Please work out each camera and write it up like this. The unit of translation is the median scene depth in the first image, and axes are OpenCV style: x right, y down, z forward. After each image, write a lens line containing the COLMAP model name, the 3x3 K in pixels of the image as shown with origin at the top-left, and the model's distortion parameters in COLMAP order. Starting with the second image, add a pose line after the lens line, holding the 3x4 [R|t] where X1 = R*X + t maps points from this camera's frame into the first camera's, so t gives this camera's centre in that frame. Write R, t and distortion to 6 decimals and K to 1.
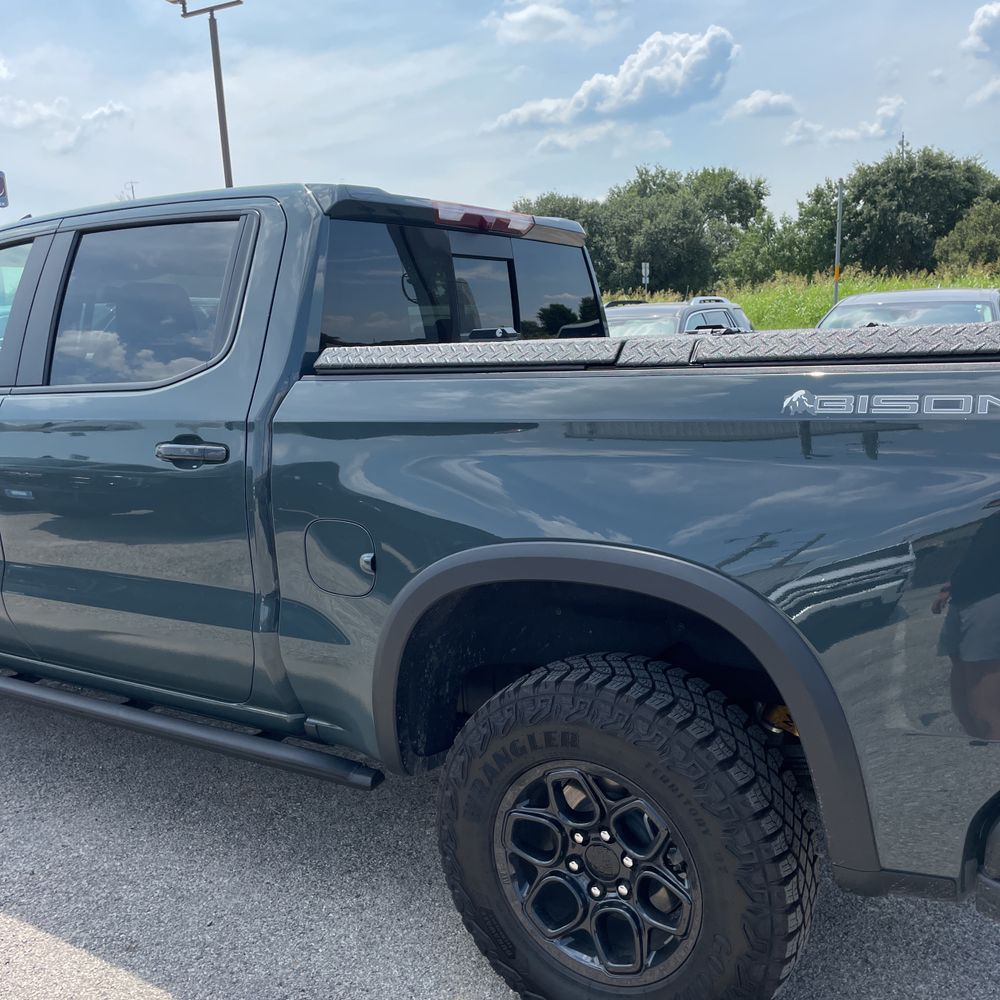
lens RADIAL K [[1002.2, 0, 523.5], [0, 1002.2, 505.6], [0, 0, 1]] dist [0.040767, -0.064558]
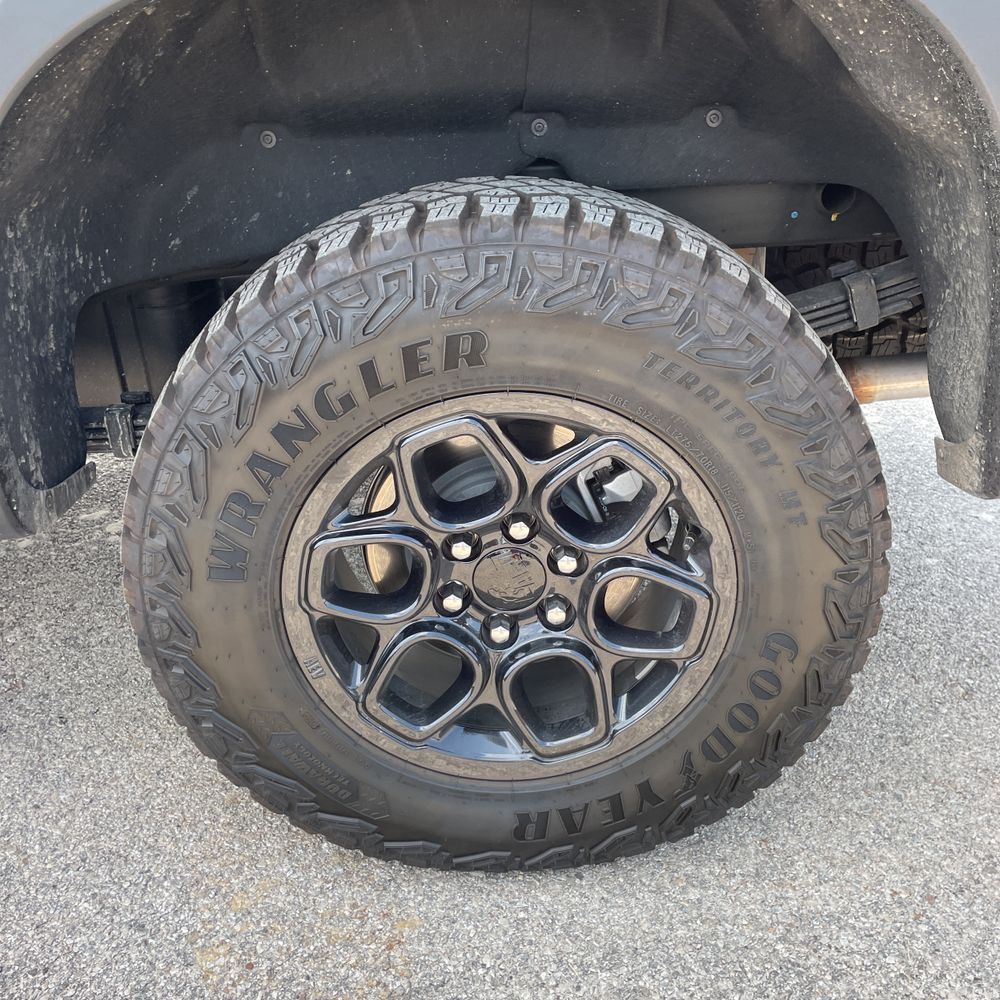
lens RADIAL K [[972.6, 0, 500.0], [0, 972.6, 500.0], [0, 0, 1]] dist [0.112127, -0.142301]
pose [[0.834666, -0.238055, 0.496652, -0.164421], [0.097971, 0.951556, 0.291451, 0.155814], [-0.541973, -0.194607, 0.817553, 0.563439]]
